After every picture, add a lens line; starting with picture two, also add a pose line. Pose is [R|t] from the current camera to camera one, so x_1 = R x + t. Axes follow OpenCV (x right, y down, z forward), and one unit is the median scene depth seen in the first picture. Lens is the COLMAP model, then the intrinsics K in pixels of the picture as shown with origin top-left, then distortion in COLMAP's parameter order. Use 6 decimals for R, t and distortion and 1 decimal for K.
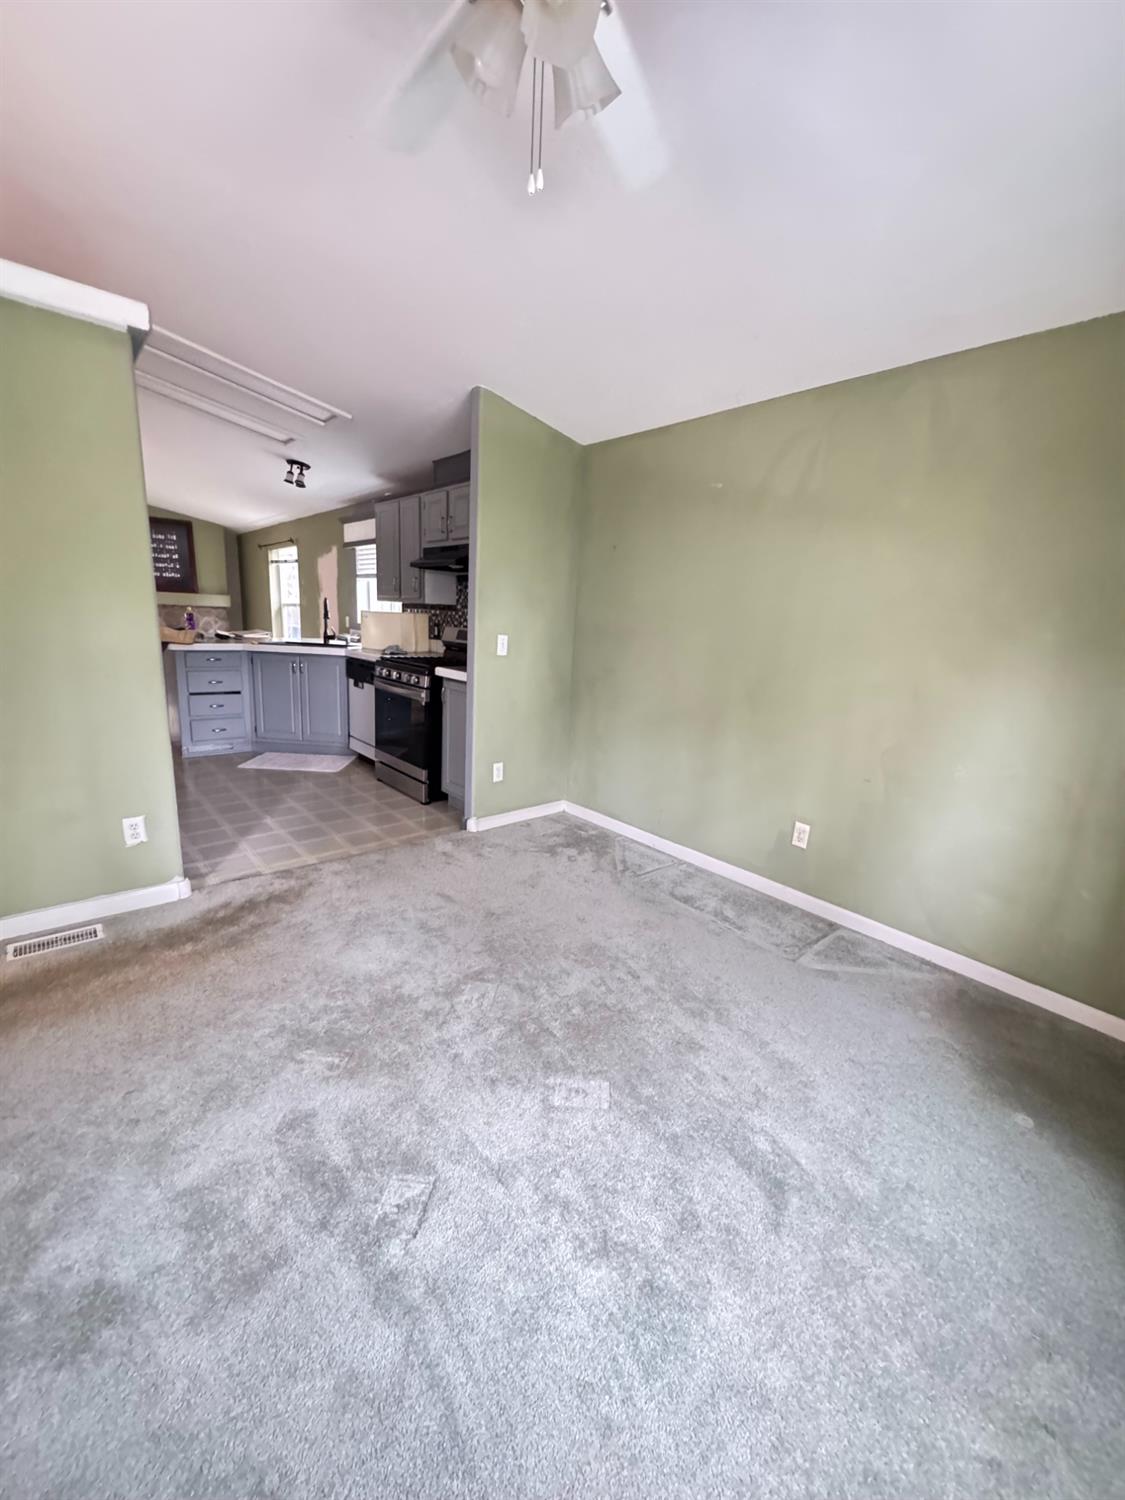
lens RADIAL K [[598.1, 0, 559.3], [0, 598.1, 749.7], [0, 0, 1]] dist [-0.001706, 0.000164]
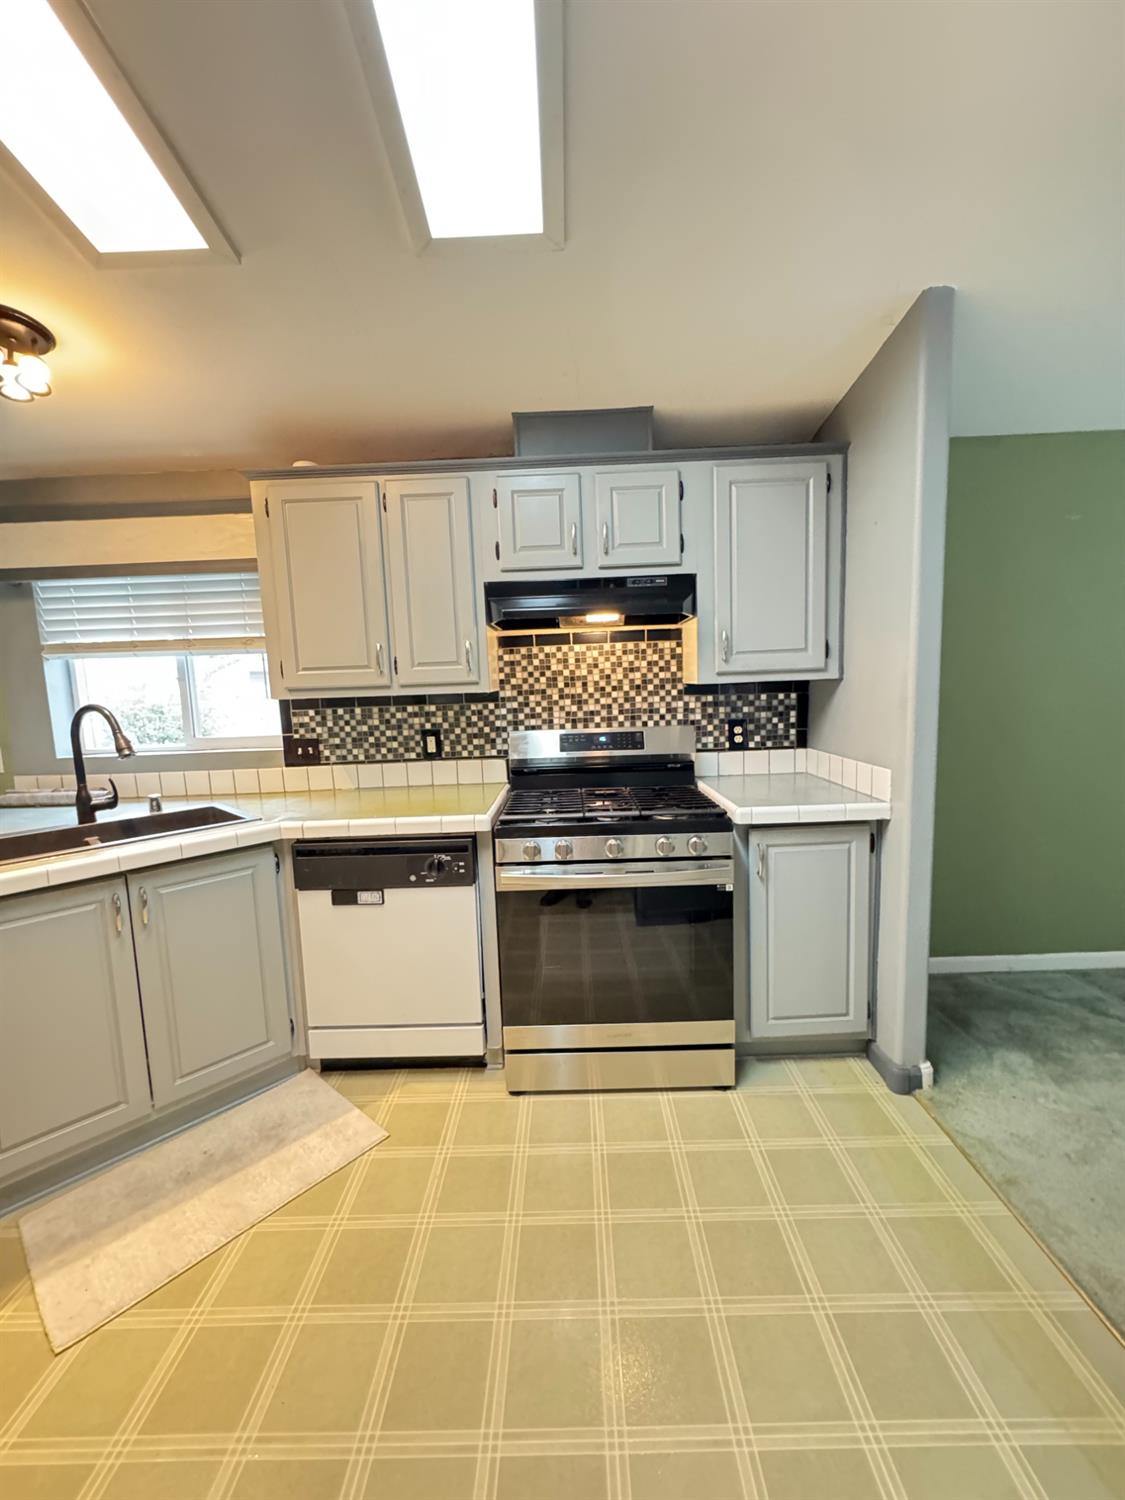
lens RADIAL K [[598.1, 0, 558.8], [0, 598.1, 750.4], [0, 0, 1]] dist [-0.001706, 0.000164]
pose [[0.664755, -0.161261, 0.729449, -0.524802], [0.233943, 0.972249, 0.001743, -0.175280], [-0.709487, 0.169491, 0.684033, 0.596033]]
